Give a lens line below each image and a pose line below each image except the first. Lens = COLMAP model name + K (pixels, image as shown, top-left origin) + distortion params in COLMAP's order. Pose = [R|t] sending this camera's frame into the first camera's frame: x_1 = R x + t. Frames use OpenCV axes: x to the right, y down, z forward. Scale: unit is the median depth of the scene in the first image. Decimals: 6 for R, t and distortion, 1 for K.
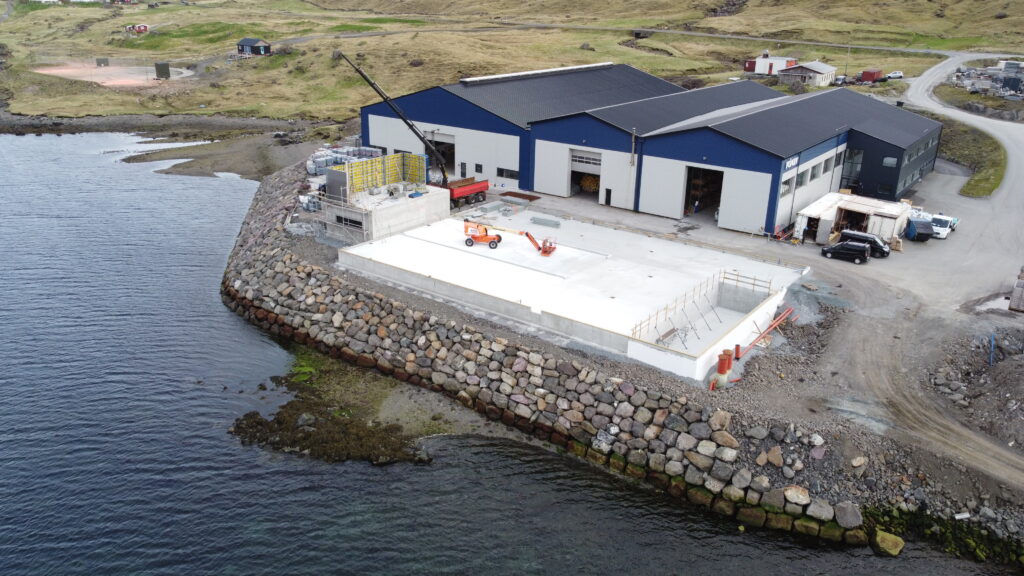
lens RADIAL K [[779.9, 0, 512.0], [0, 779.9, 288.0], [0, 0, 1]] dist [0.003408, -0.001020]
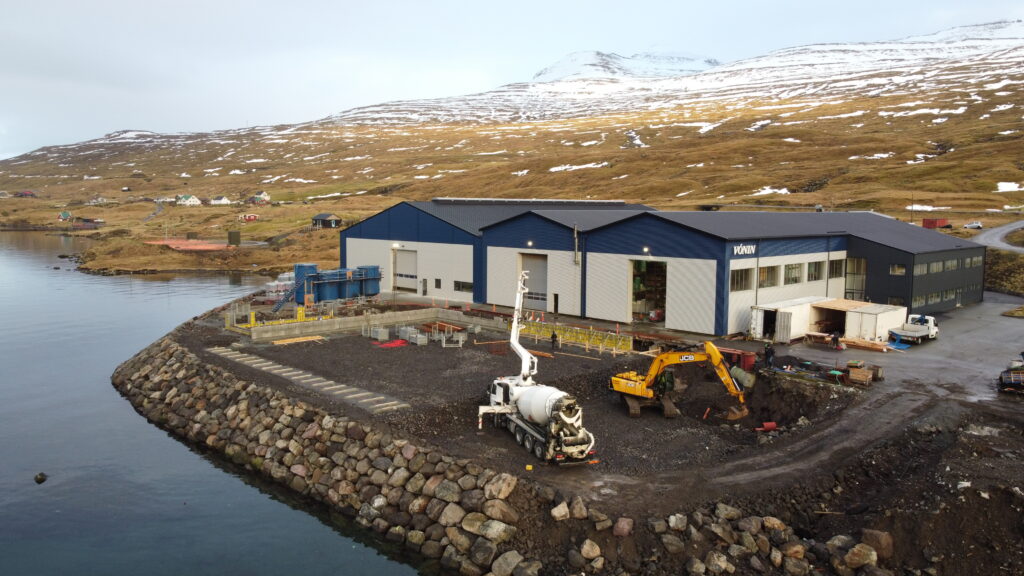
lens RADIAL K [[779.9, 0, 512.0], [0, 779.9, 288.0], [0, 0, 1]] dist [0.003408, -0.001020]
pose [[0.987231, 0.002776, -0.159273, 0.320621], [-0.044032, 0.965648, -0.256097, 0.143462], [0.153091, 0.259840, 0.953439, 0.209534]]
